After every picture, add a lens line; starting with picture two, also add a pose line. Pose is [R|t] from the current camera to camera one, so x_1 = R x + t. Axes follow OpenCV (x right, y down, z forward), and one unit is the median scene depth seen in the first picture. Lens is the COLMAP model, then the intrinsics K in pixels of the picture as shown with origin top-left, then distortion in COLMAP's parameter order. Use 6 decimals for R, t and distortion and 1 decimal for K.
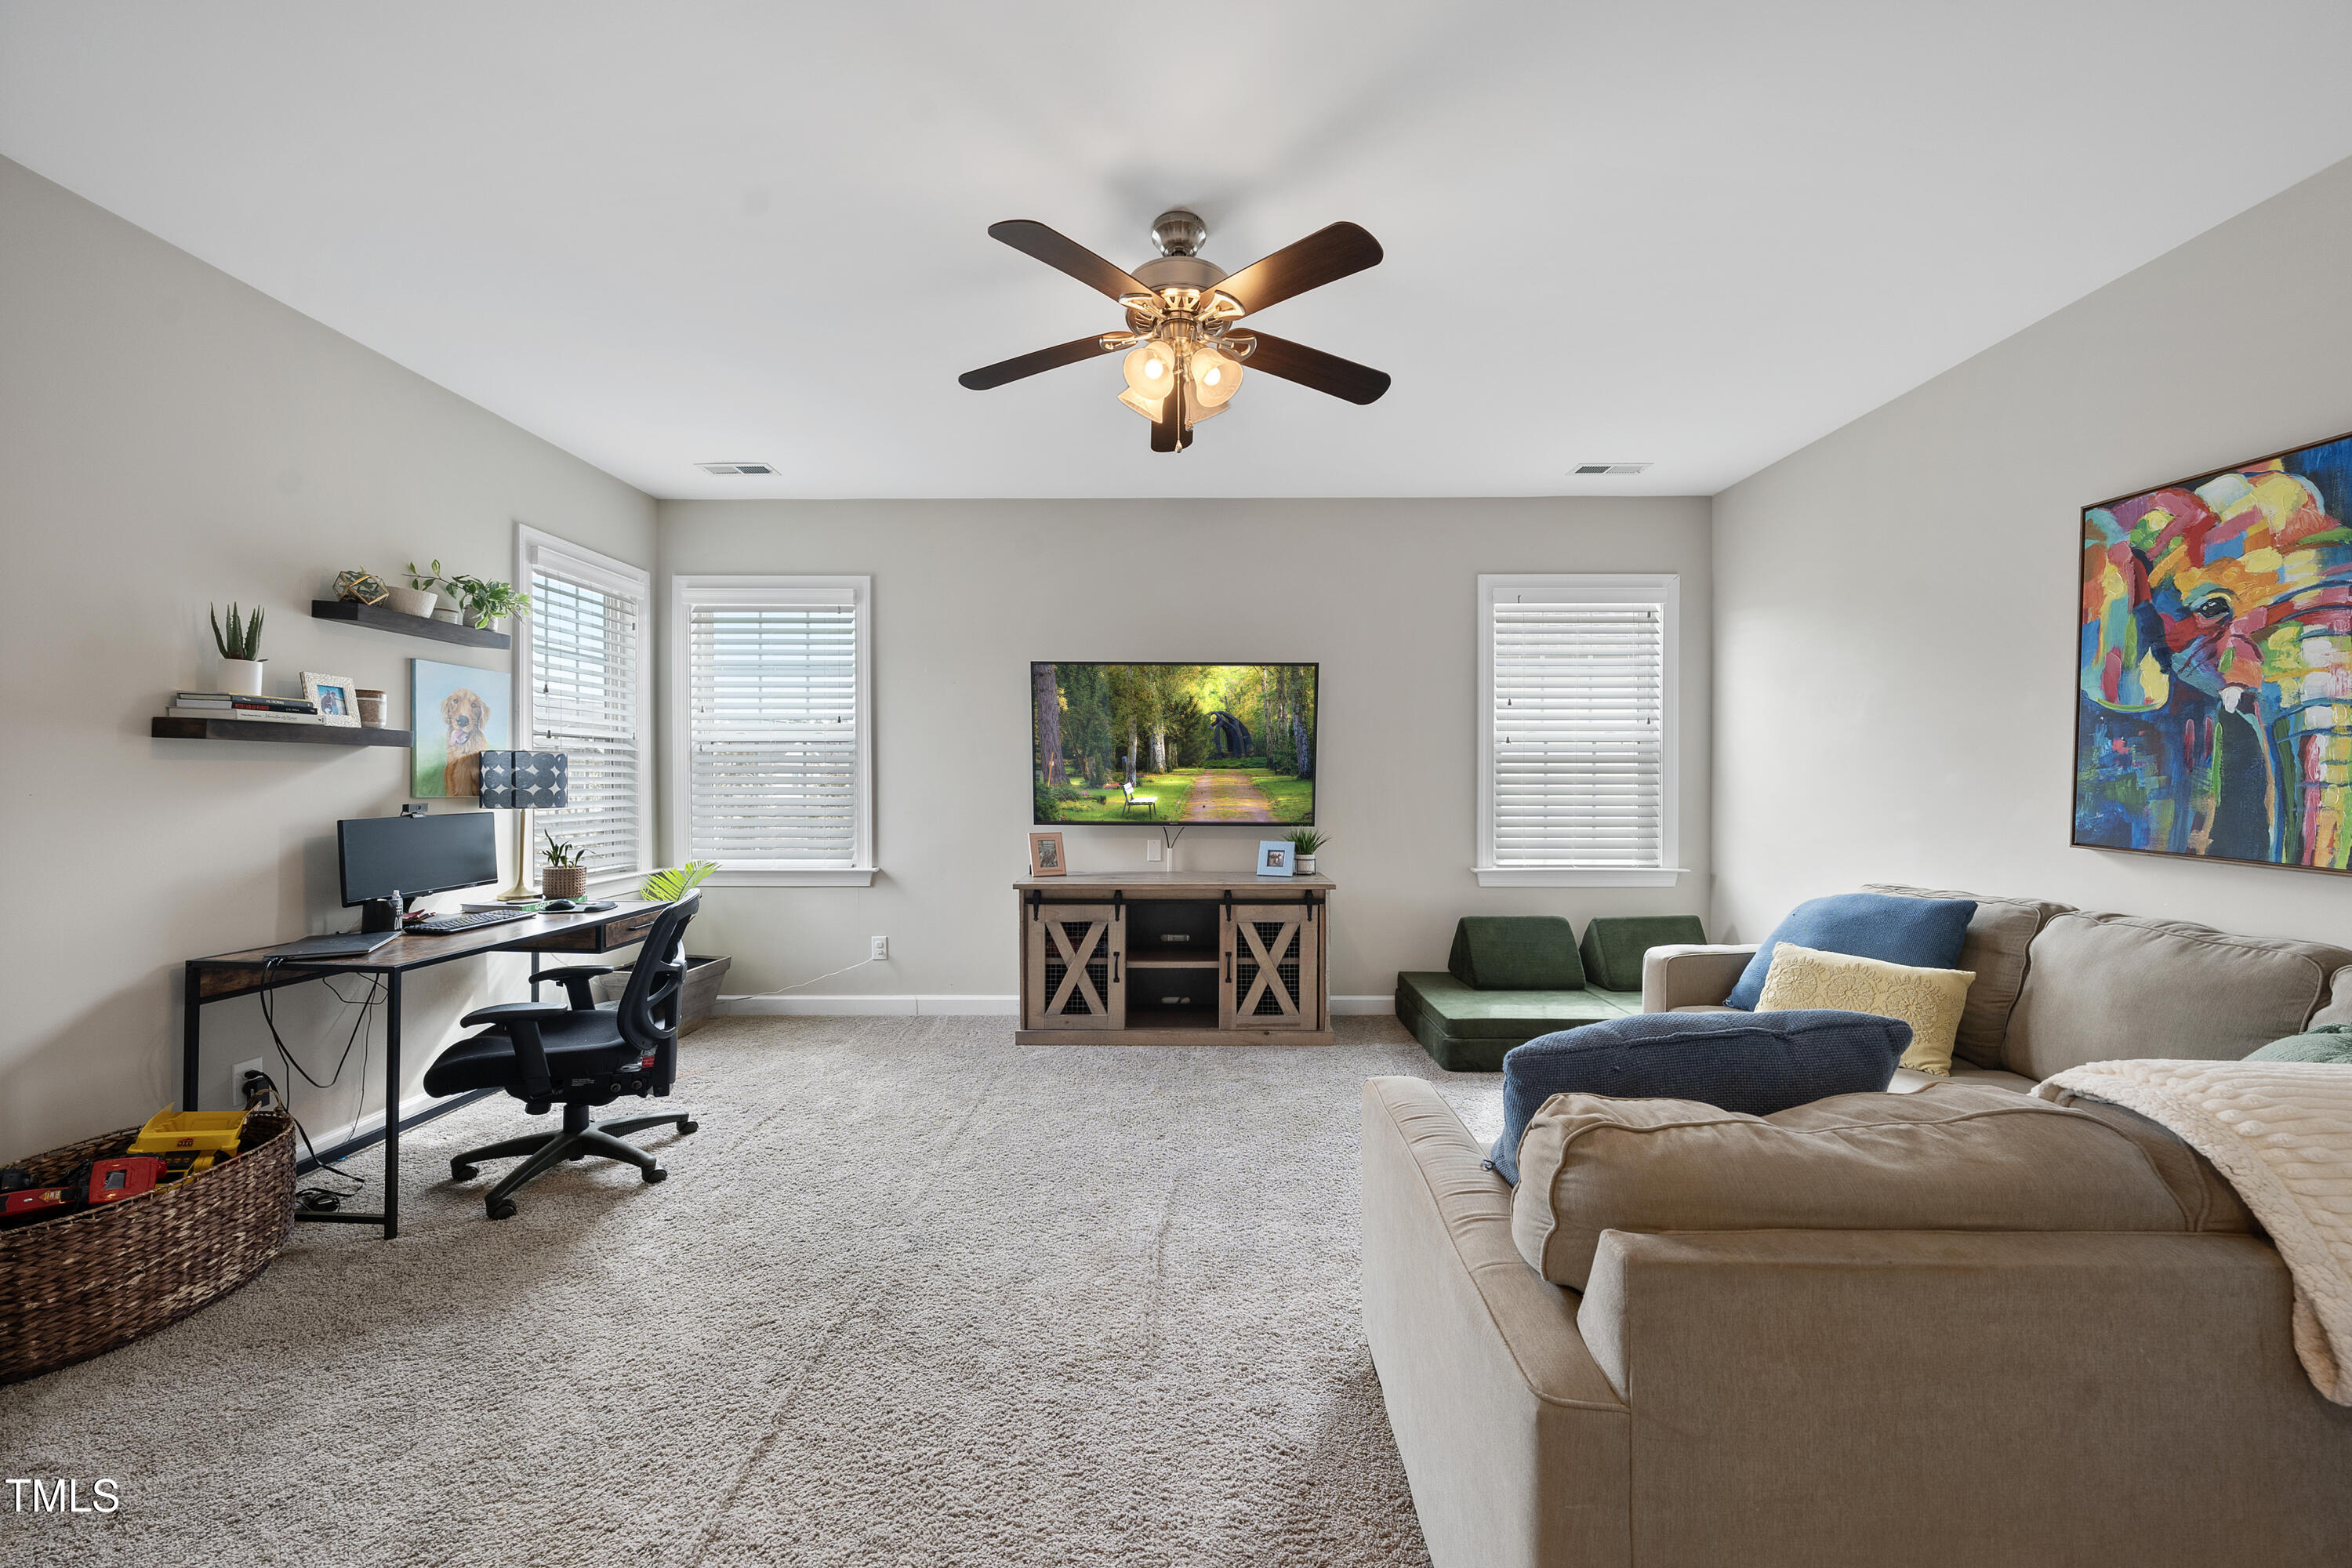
lens RADIAL K [[838.2, 0, 1169.7], [0, 838.2, 802.8], [0, 0, 1]] dist [-0.014688, 0.001157]
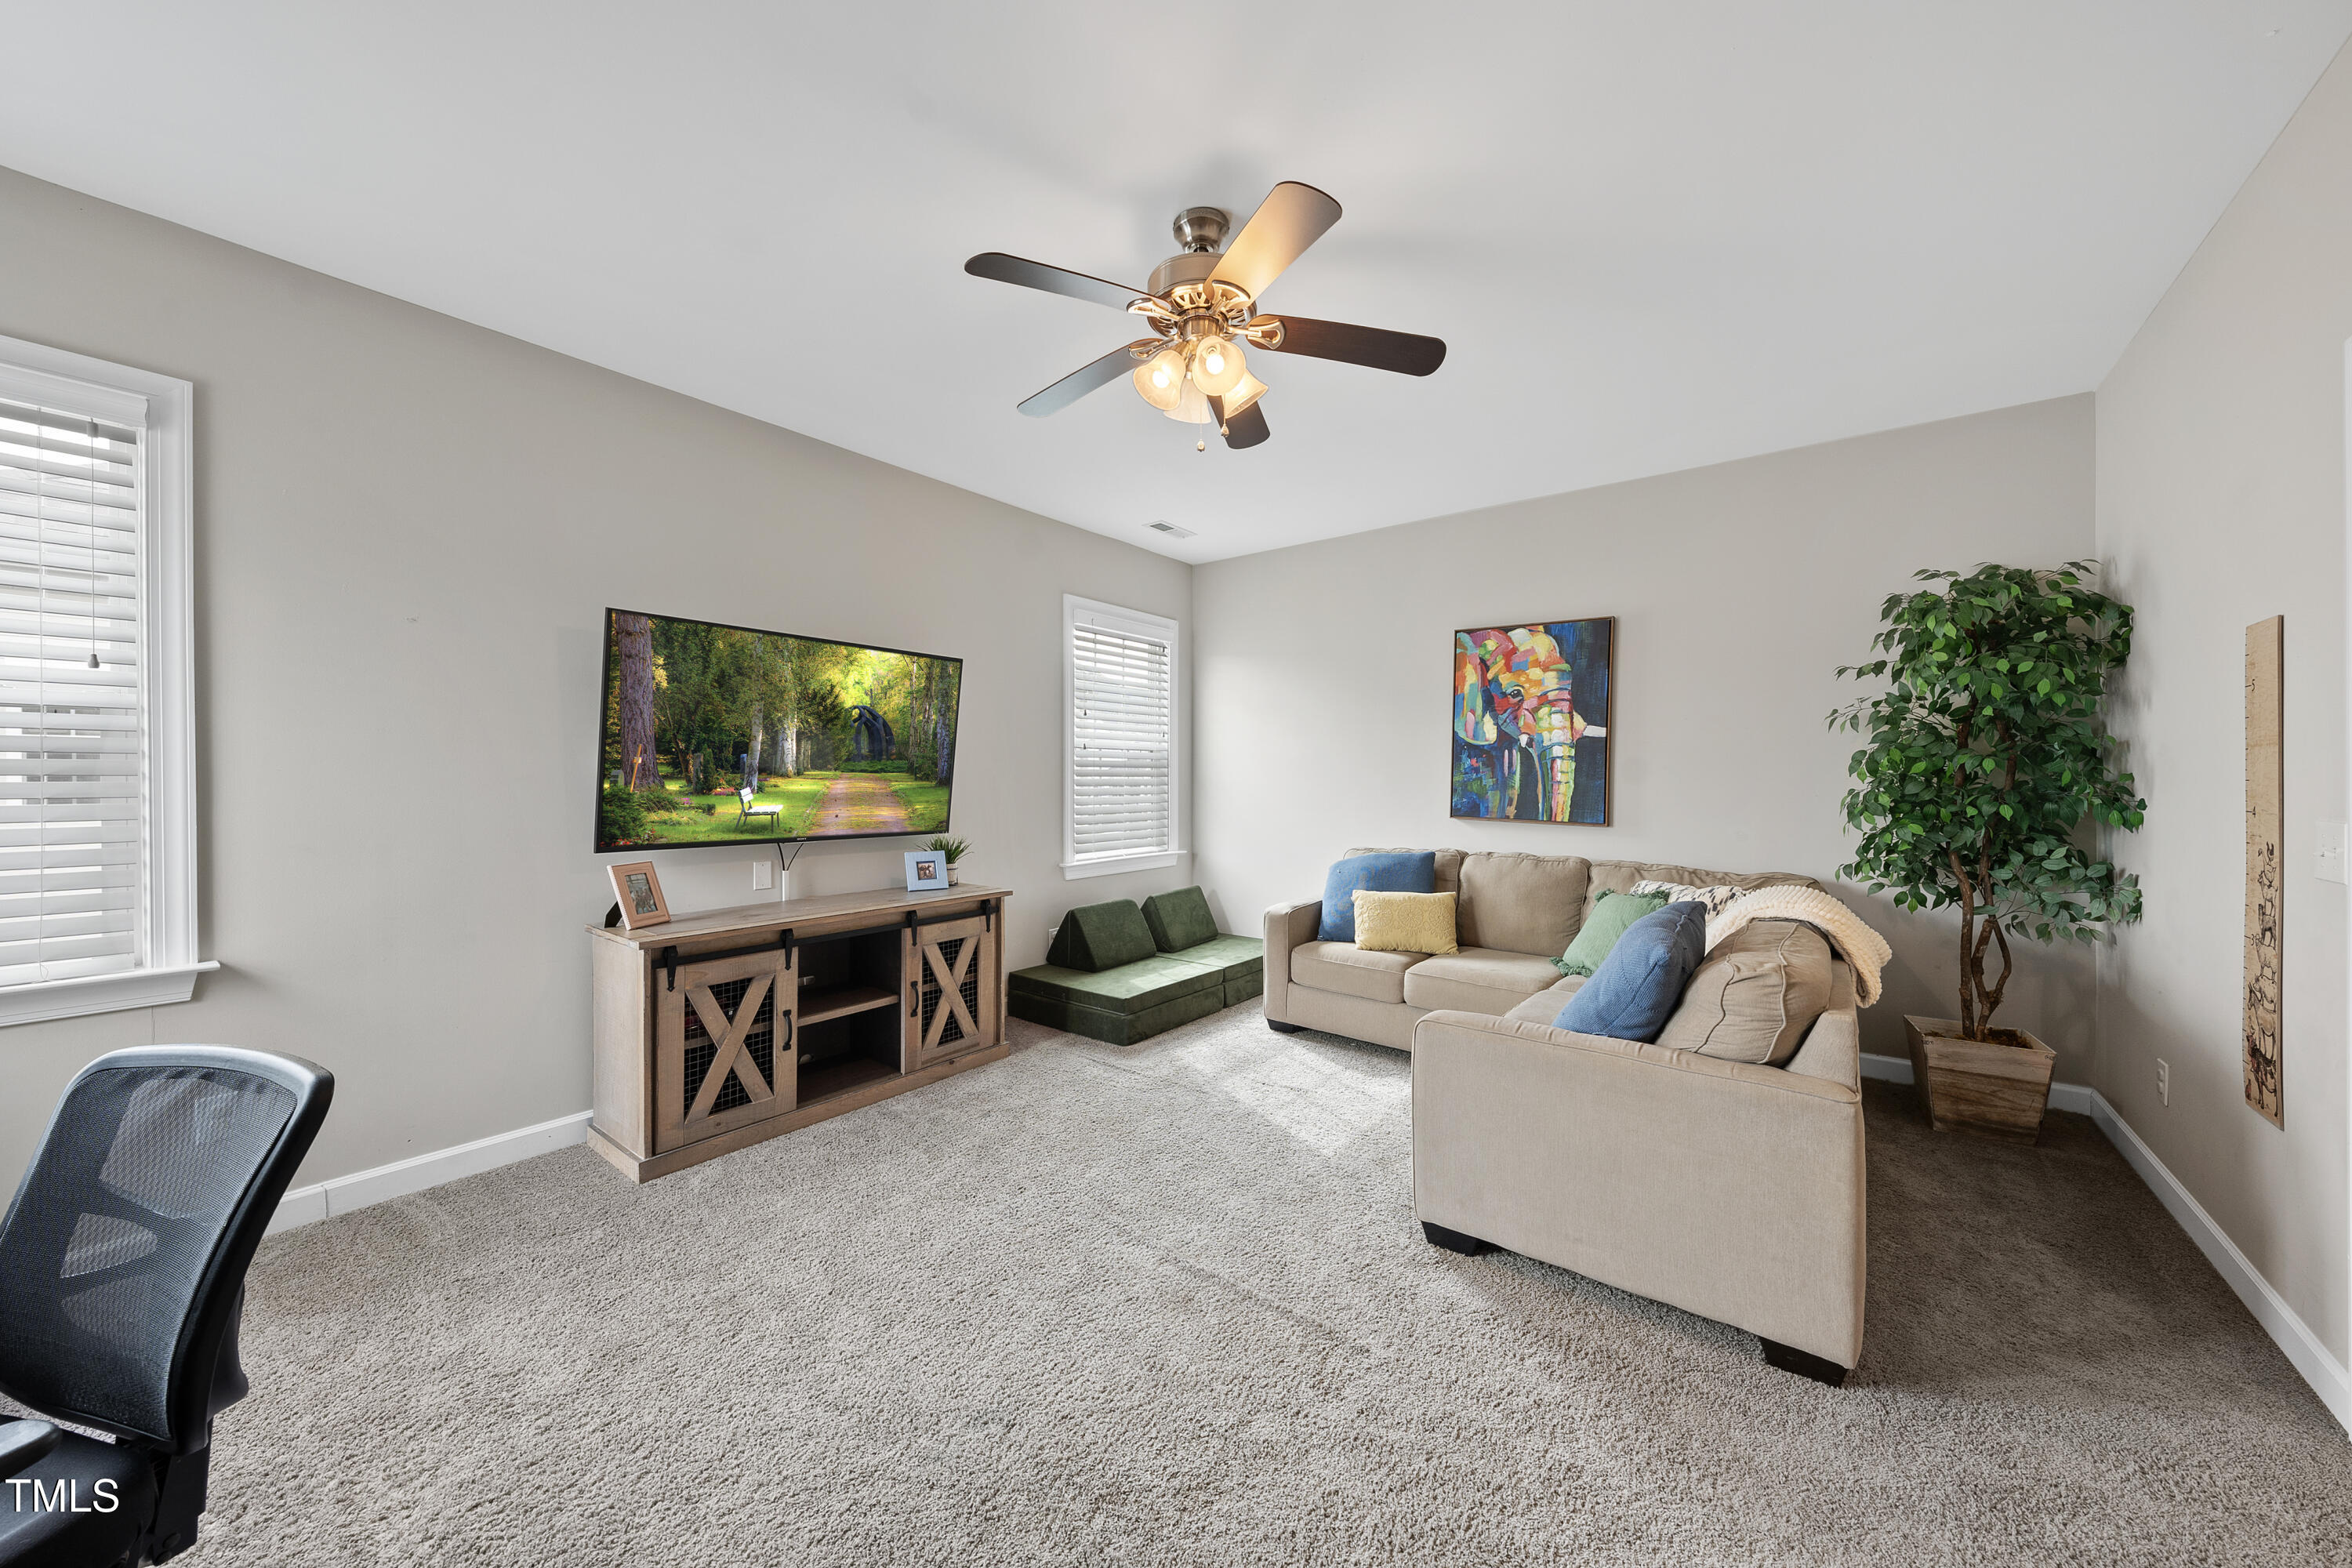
lens RADIAL K [[838.2, 0, 1190.6], [0, 838.2, 793.8], [0, 0, 1]] dist [-0.014688, 0.001157]
pose [[0.590514, -0.018008, 0.806826, -0.474133], [0.027272, 0.999625, 0.002351, -0.012452], [-0.806566, 0.020615, 0.590784, 0.253080]]
